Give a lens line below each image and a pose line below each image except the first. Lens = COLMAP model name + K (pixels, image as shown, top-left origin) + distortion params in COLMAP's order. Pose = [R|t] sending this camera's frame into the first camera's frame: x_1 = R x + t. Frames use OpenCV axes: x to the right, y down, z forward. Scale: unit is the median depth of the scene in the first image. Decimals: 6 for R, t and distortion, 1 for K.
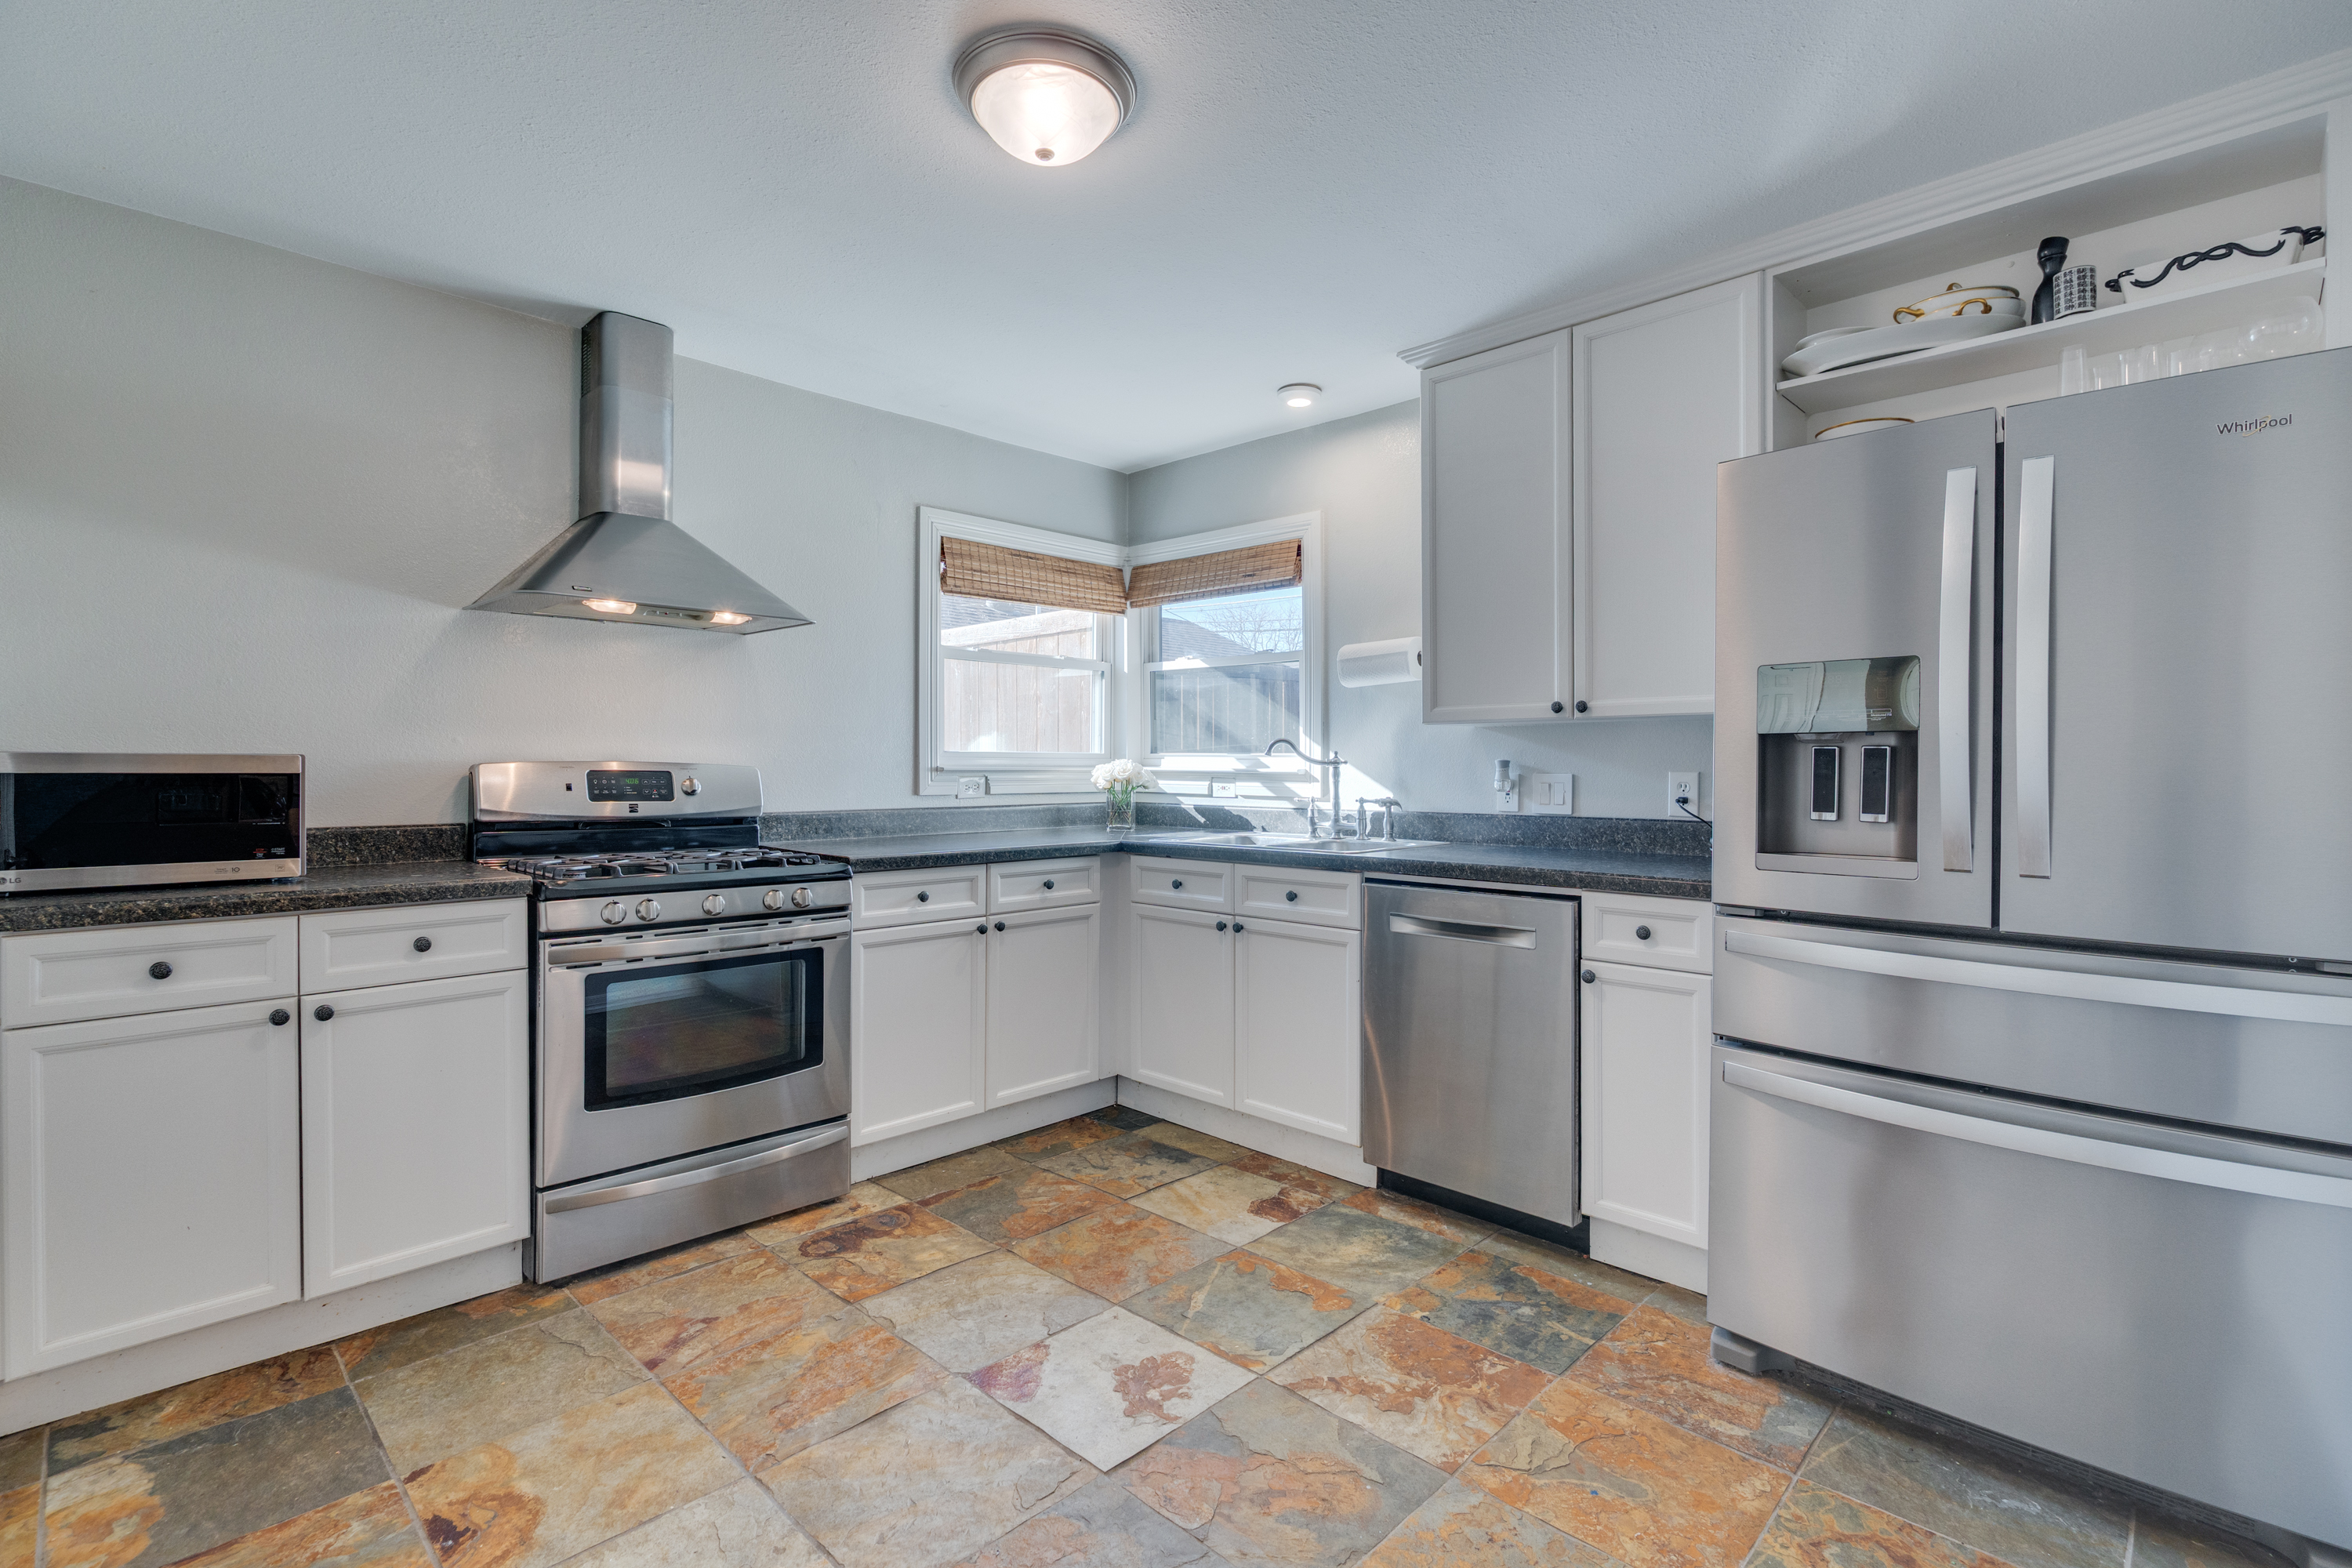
lens RADIAL K [[1090.2, 0, 1174.5], [0, 1090.2, 775.5], [0, 0, 1]] dist [-0.011513, -0.000411]
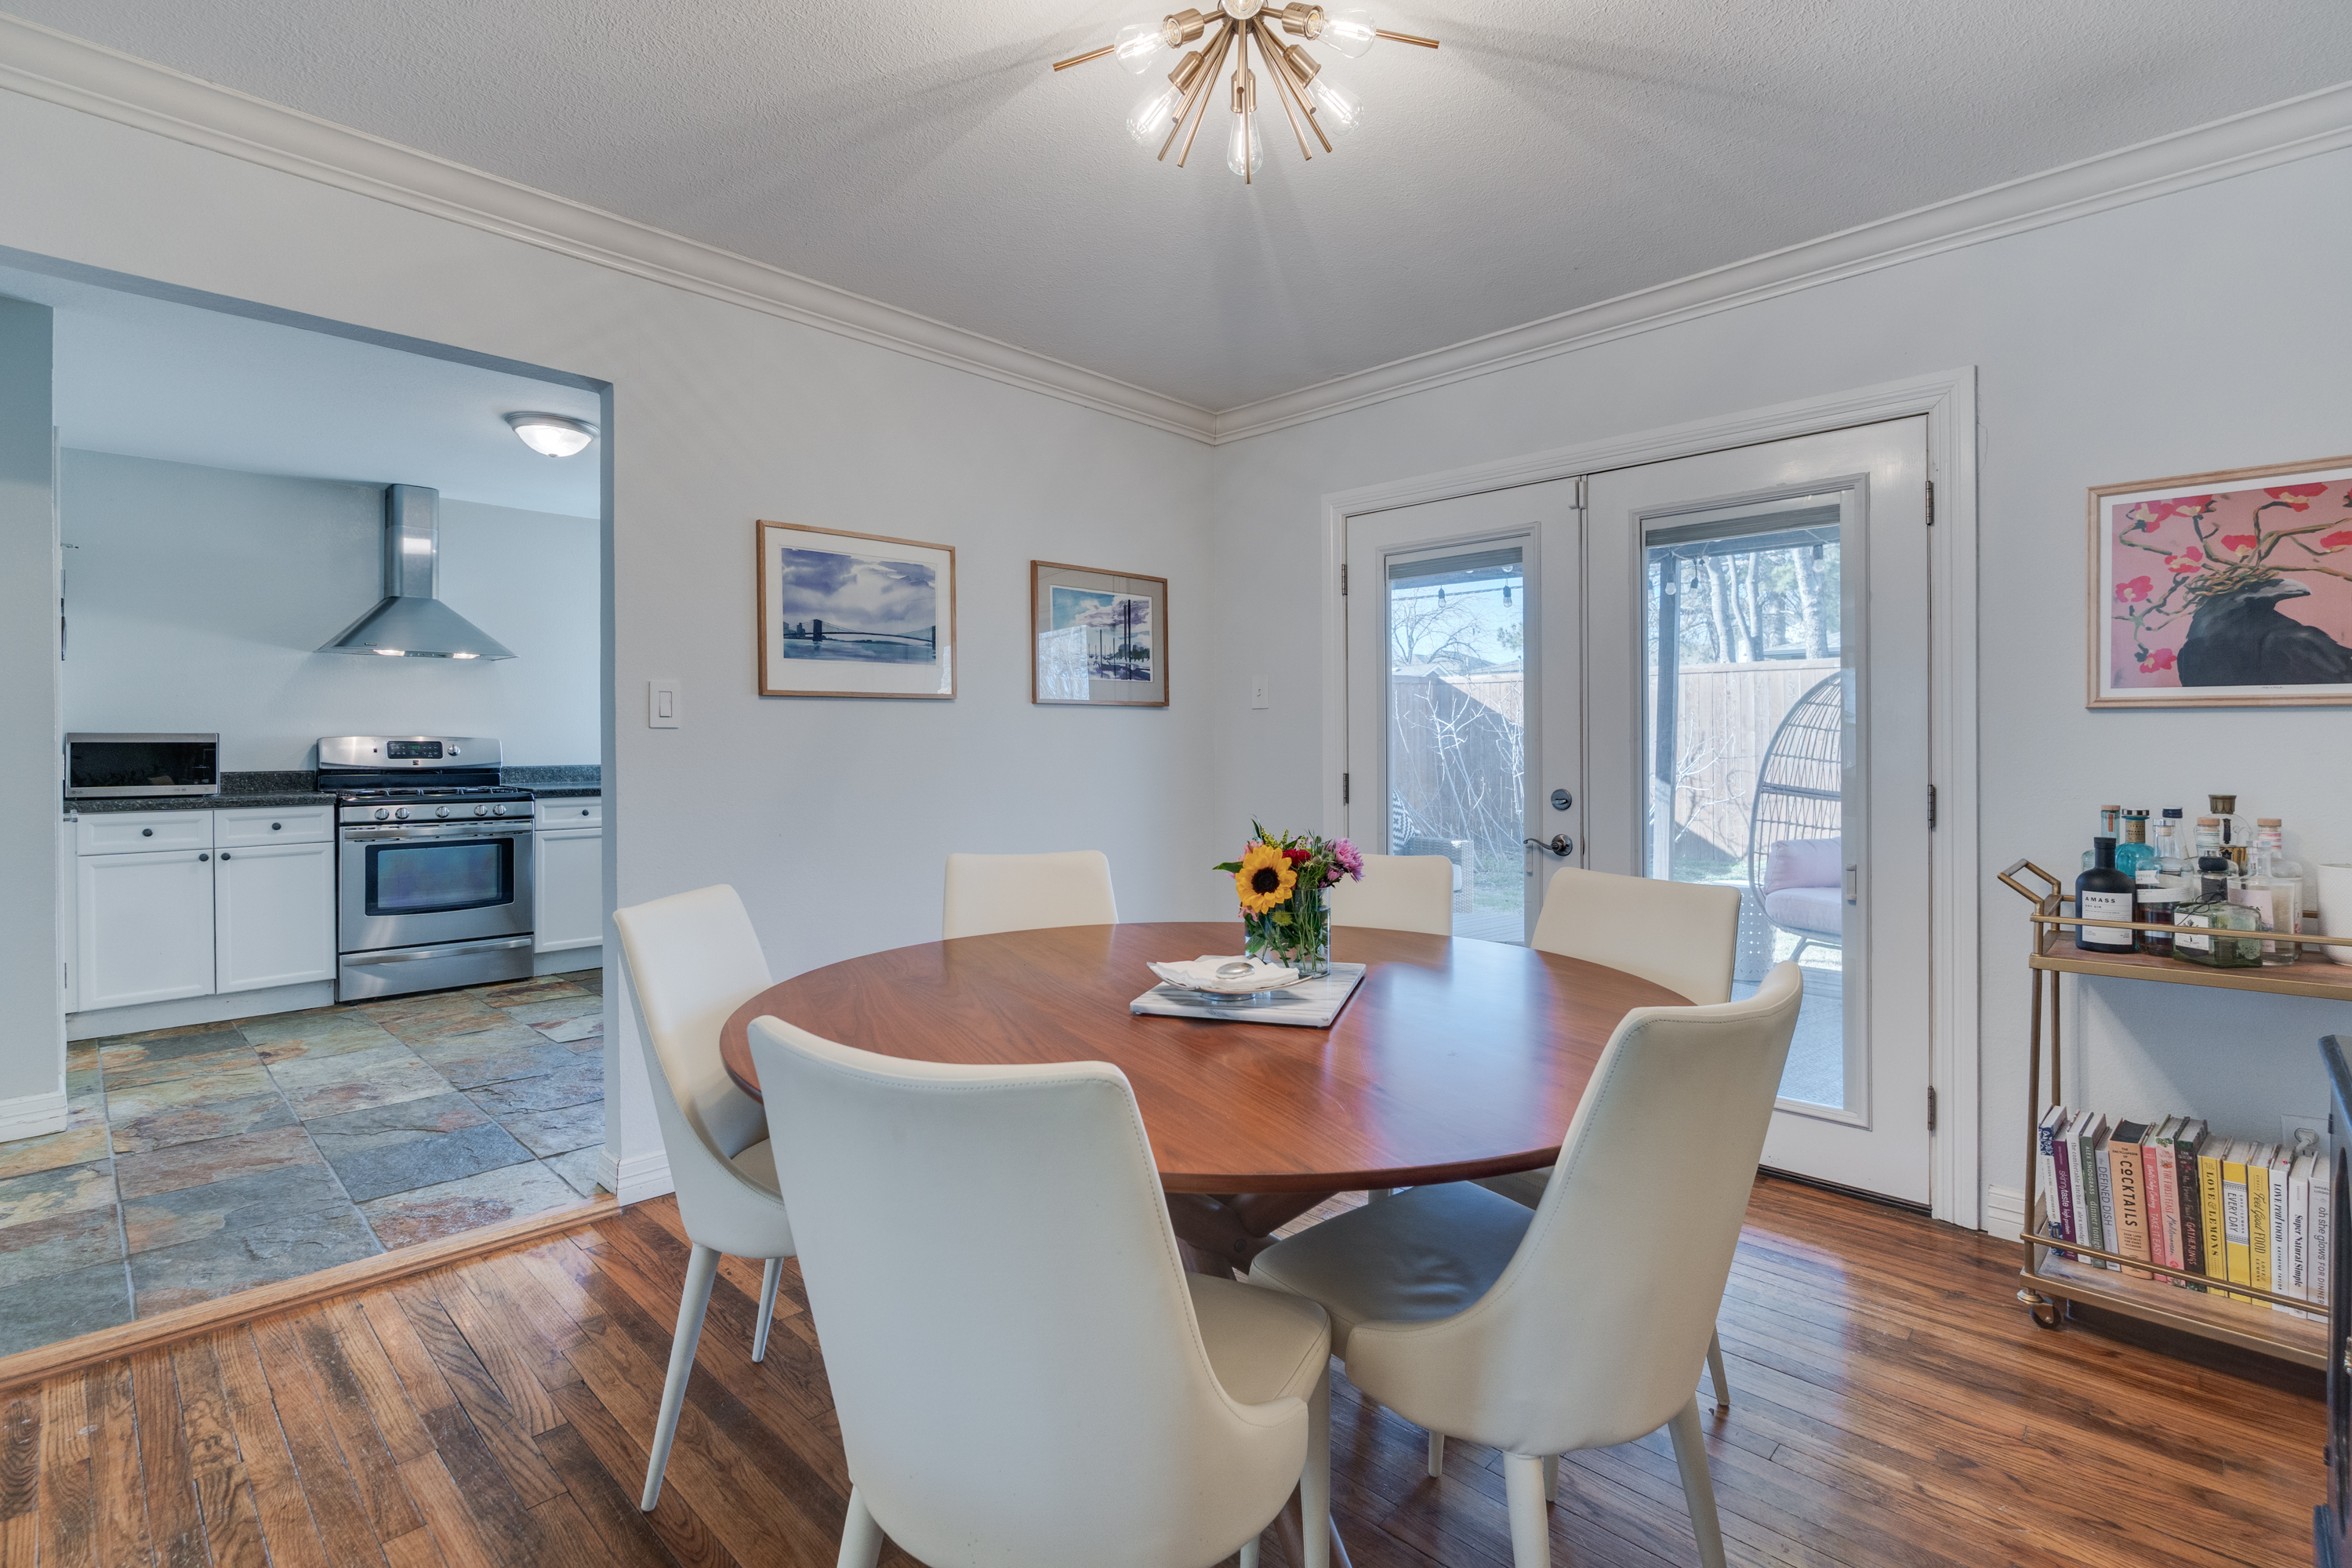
lens RADIAL K [[1090.2, 0, 1172.4], [0, 1090.2, 745.1], [0, 0, 1]] dist [-0.011513, -0.000411]
pose [[0.999905, -0.006609, 0.012121, 0.768236], [0.006623, 0.999977, -0.001126, 0.013091], [-0.012113, 0.001206, 0.999926, -0.837337]]
